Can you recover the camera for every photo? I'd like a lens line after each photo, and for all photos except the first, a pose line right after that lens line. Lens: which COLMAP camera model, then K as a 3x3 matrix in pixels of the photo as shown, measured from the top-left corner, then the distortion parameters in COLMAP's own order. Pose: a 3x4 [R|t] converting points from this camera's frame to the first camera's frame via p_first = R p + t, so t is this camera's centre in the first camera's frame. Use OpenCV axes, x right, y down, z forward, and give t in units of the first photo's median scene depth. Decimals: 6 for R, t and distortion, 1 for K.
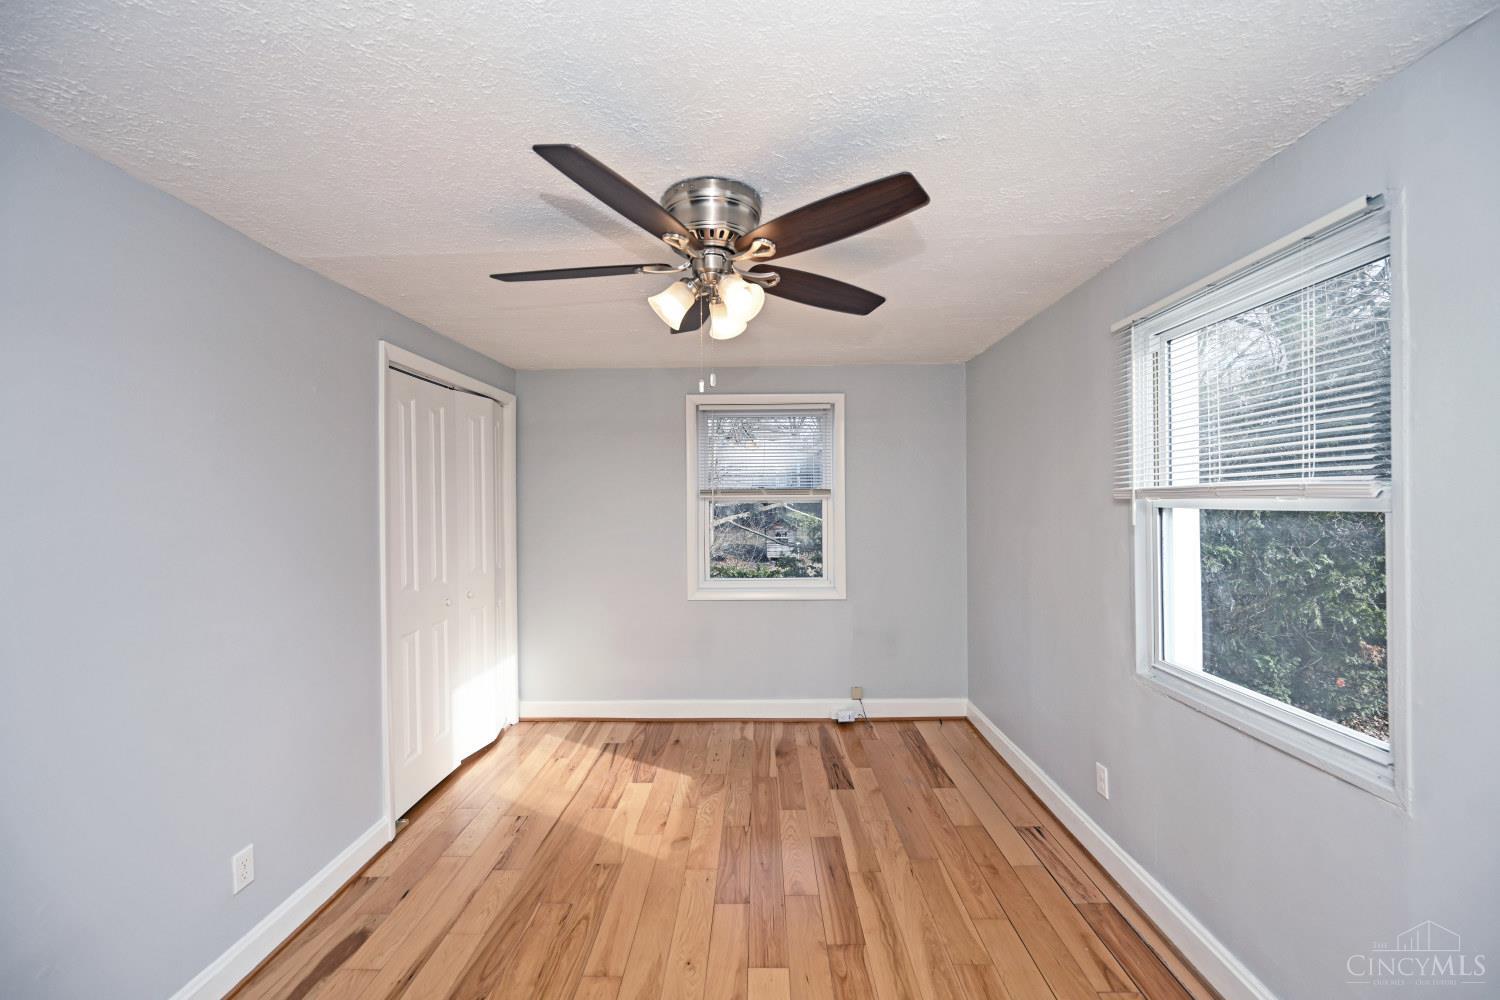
lens RADIAL K [[588.8, 0, 757.3], [0, 588.8, 504.0], [0, 0, 1]] dist [0.001289, 0.000161]
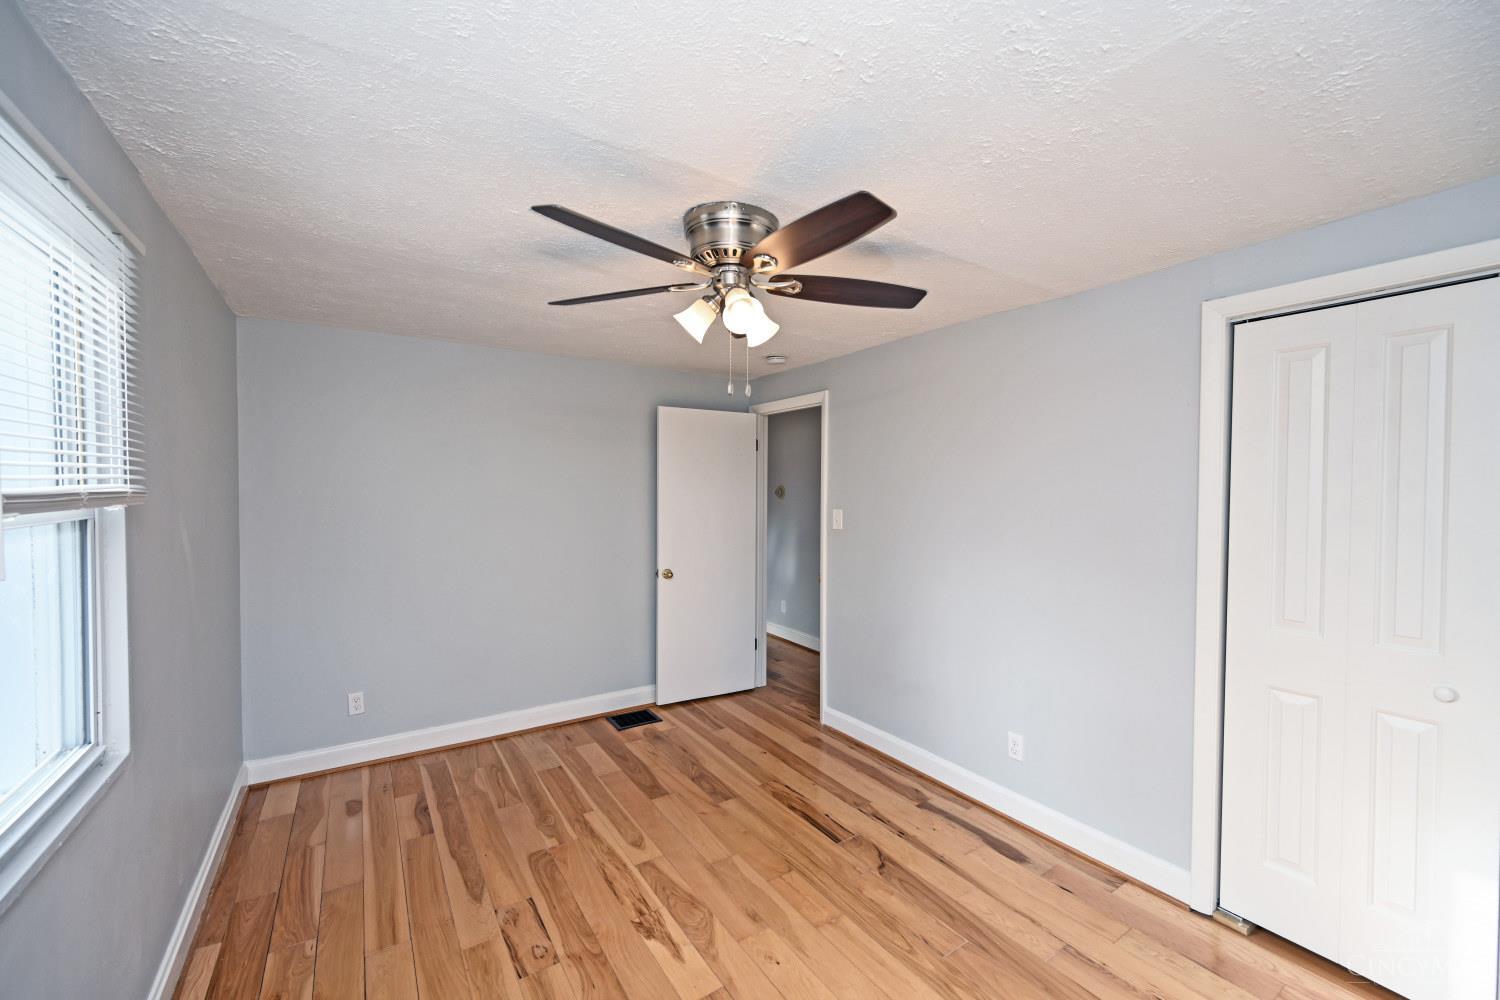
lens RADIAL K [[588.8, 0, 757.3], [0, 588.8, 504.0], [0, 0, 1]] dist [0.001289, 0.000161]
pose [[-0.827200, 0.016880, -0.561654, 0.430322], [-0.002361, 0.999435, 0.033514, -0.030807], [0.561903, 0.029049, -0.826693, 1.663589]]
